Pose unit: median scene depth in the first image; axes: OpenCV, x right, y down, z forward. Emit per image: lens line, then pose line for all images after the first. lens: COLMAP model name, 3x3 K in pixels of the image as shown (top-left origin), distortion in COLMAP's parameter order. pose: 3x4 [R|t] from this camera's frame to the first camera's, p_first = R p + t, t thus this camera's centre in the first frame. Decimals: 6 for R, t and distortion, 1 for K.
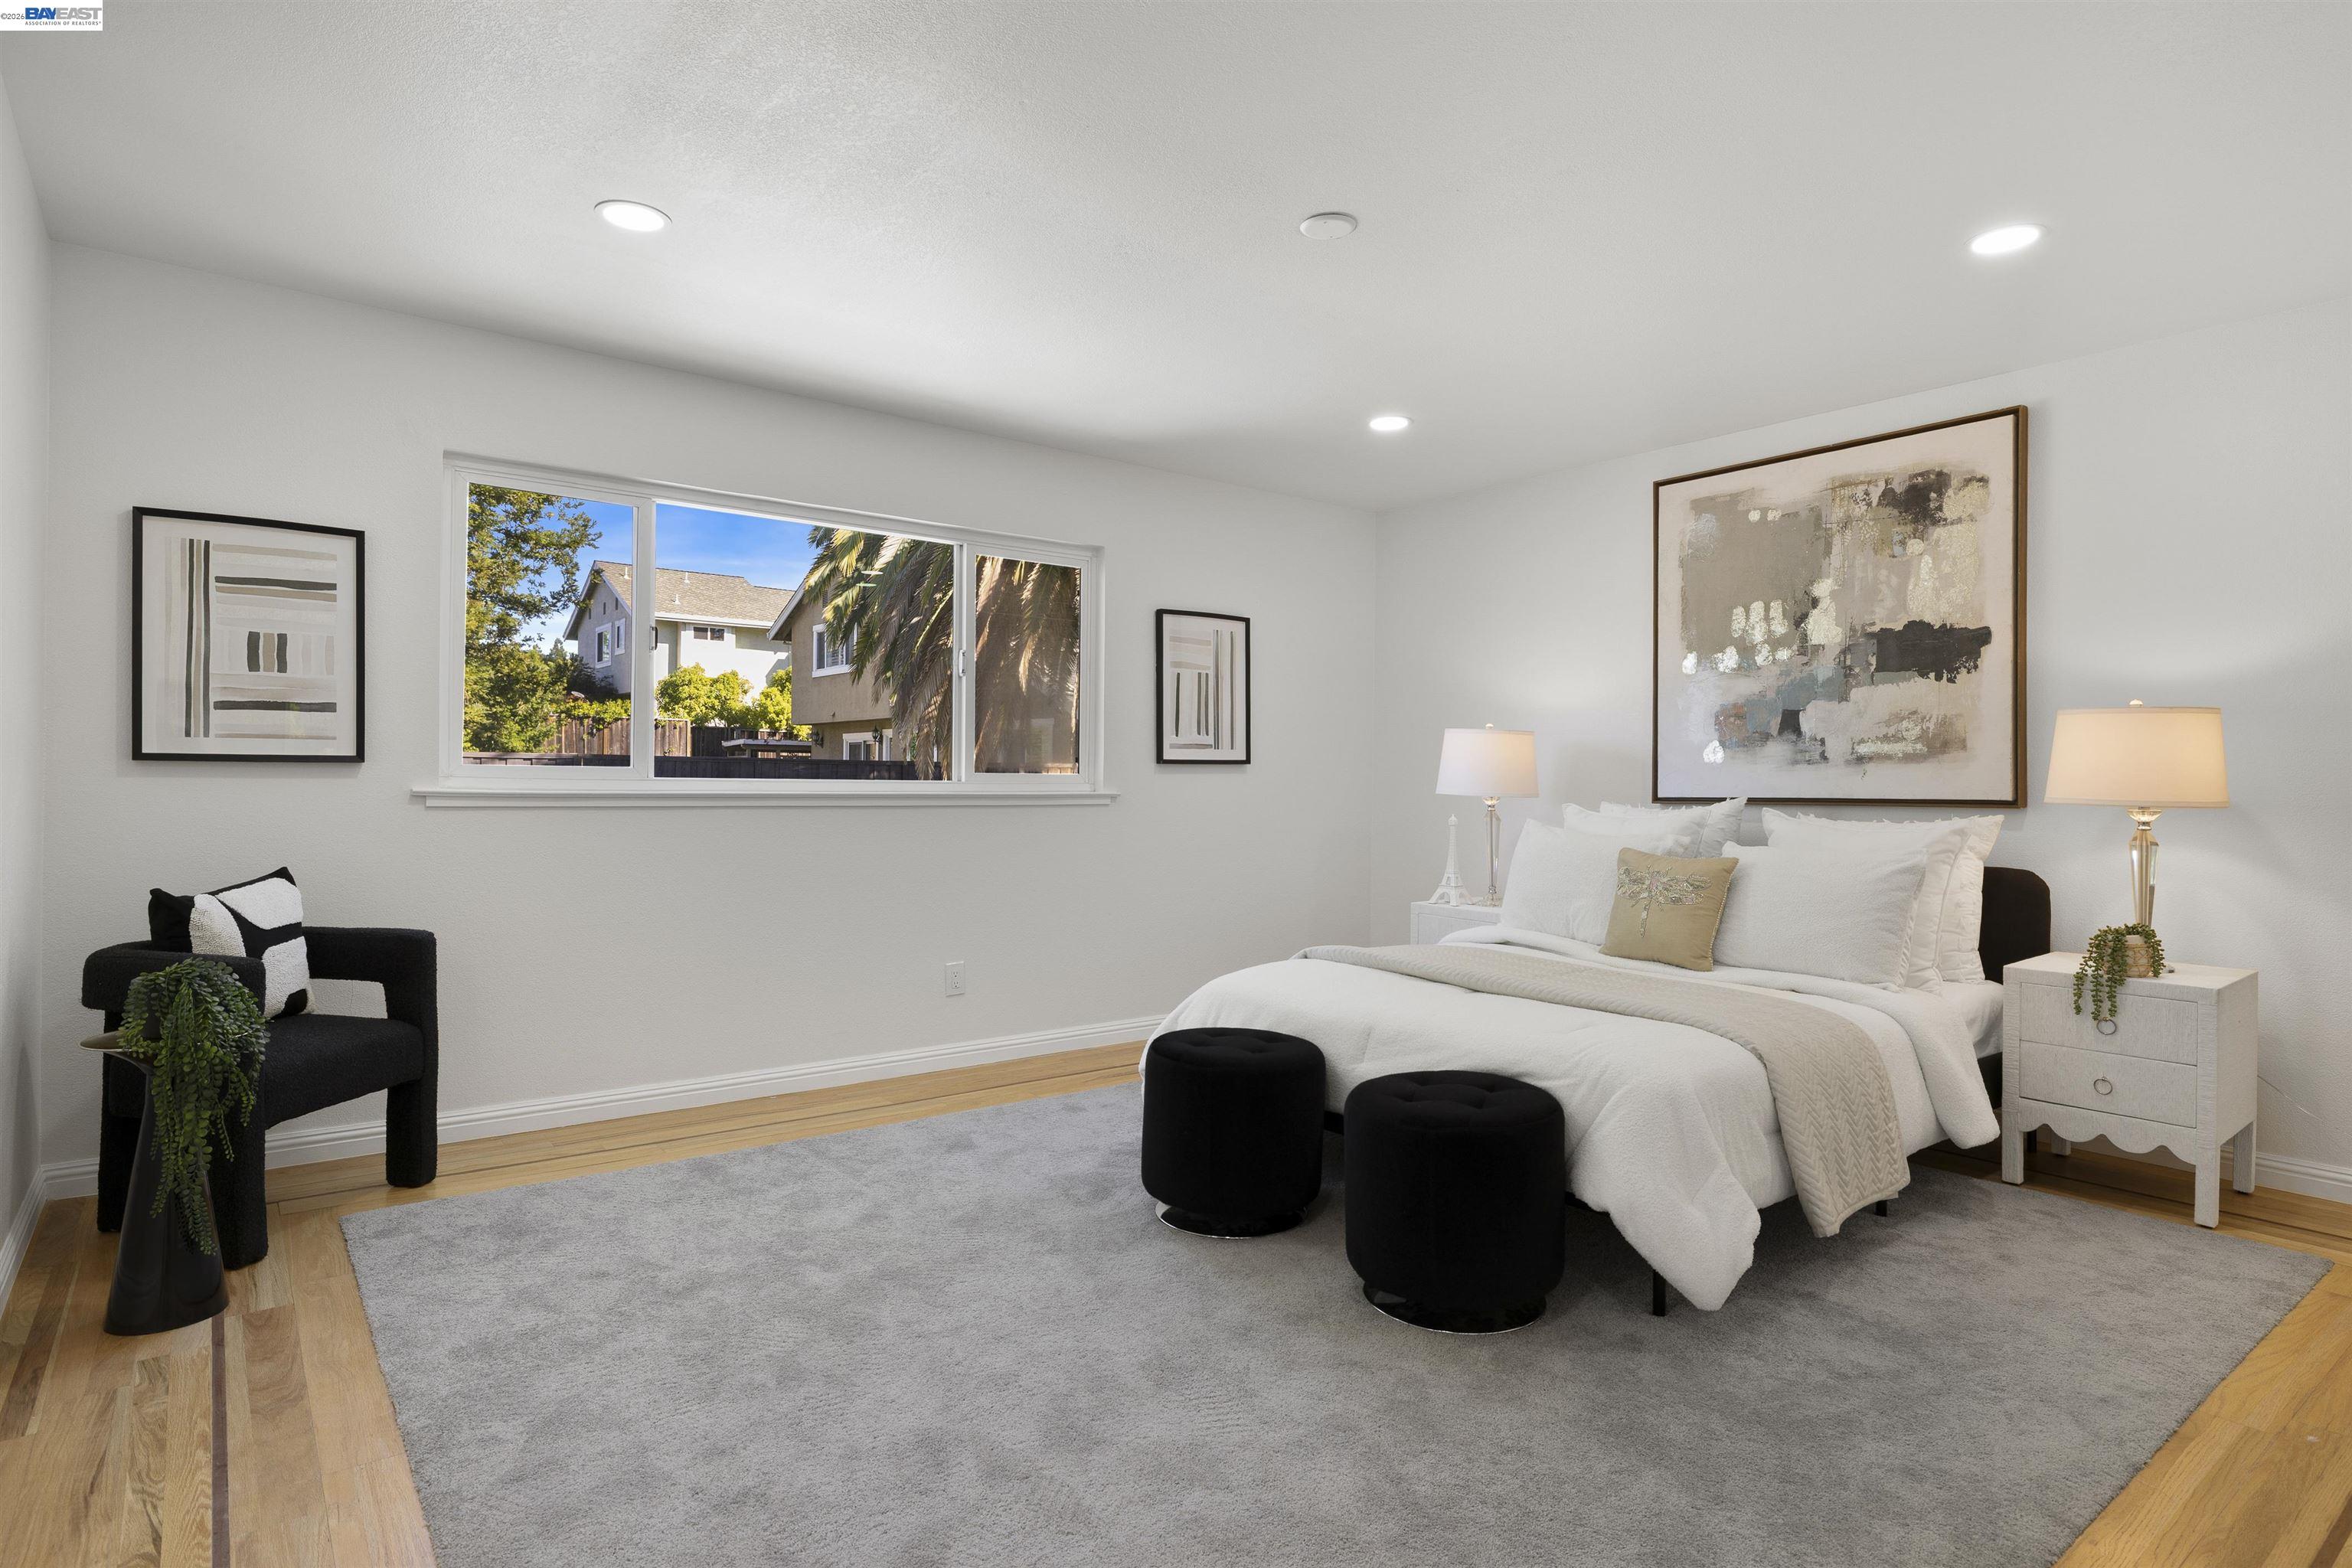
lens RADIAL K [[1266.7, 0, 1171.2], [0, 1266.7, 780.8], [0, 0, 1]] dist [-0.001314, 0.001020]
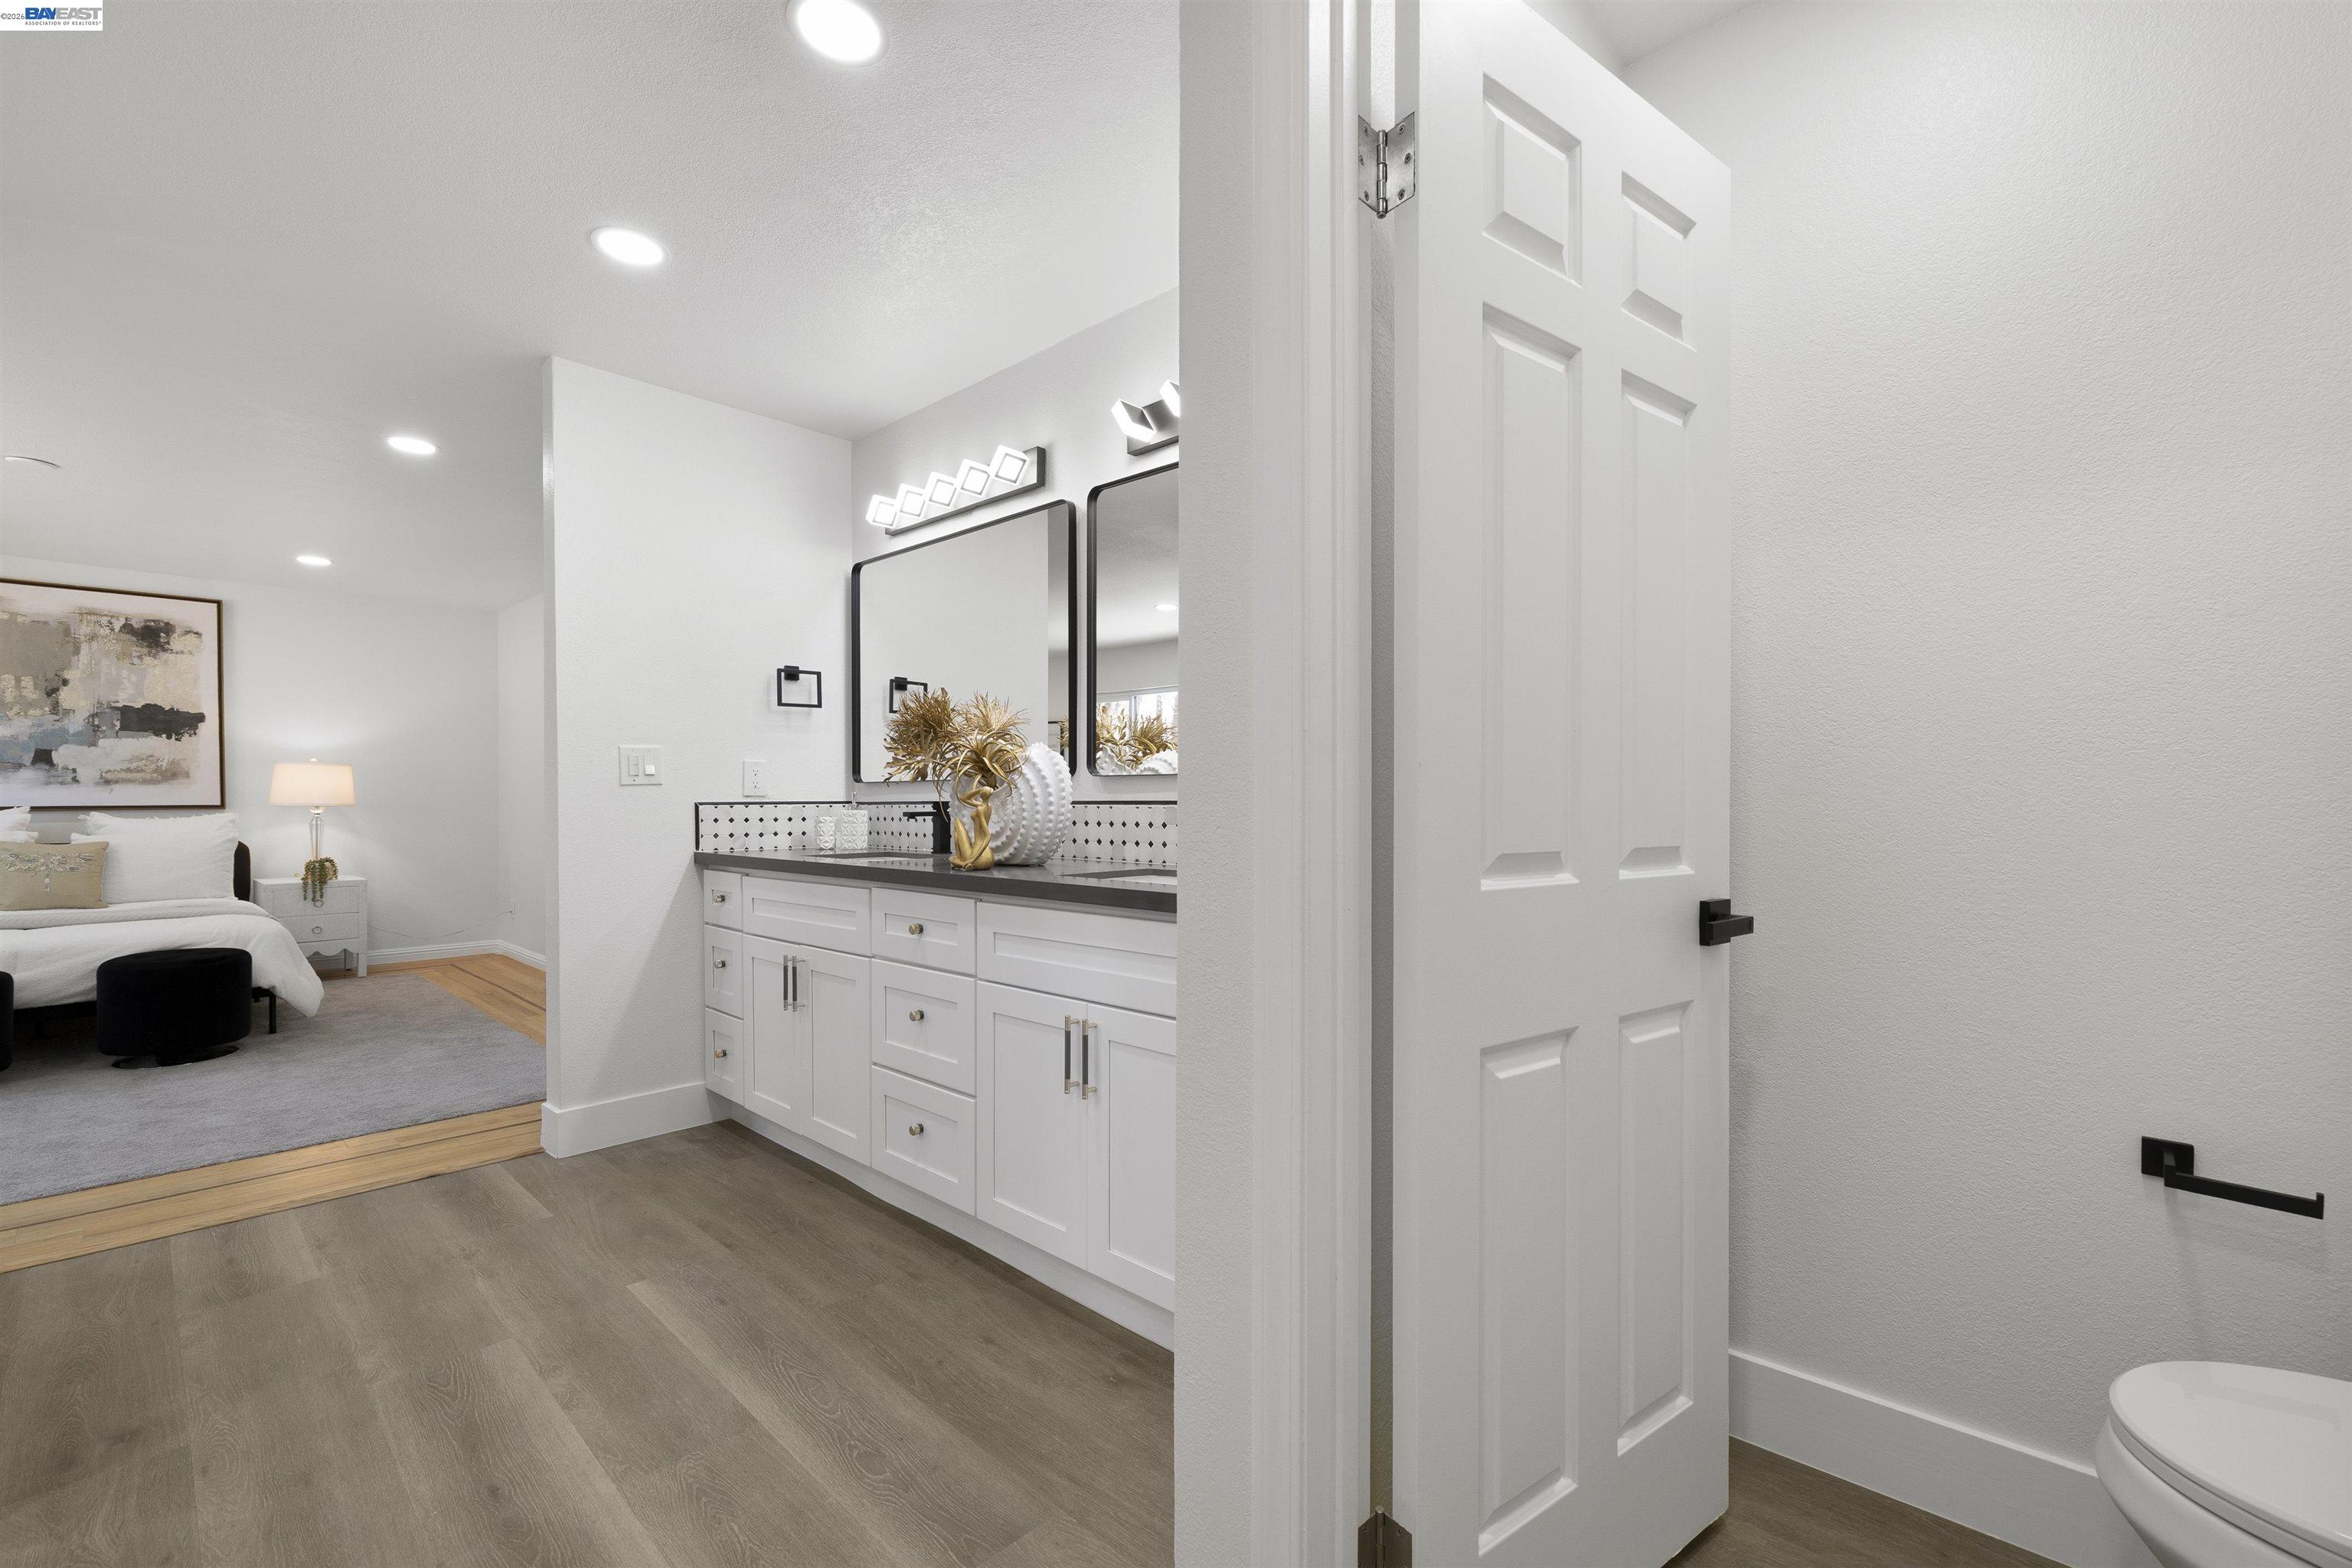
lens RADIAL K [[984.8, 0, 1169.1], [0, 984.8, 794.2], [0, 0, 1]] dist [0.001949, 0.000450]
pose [[-0.139796, -0.005179, 0.990167, -0.953627], [-0.003290, 0.999983, 0.004766, -0.011820], [-0.990175, -0.002592, -0.139811, -0.205240]]
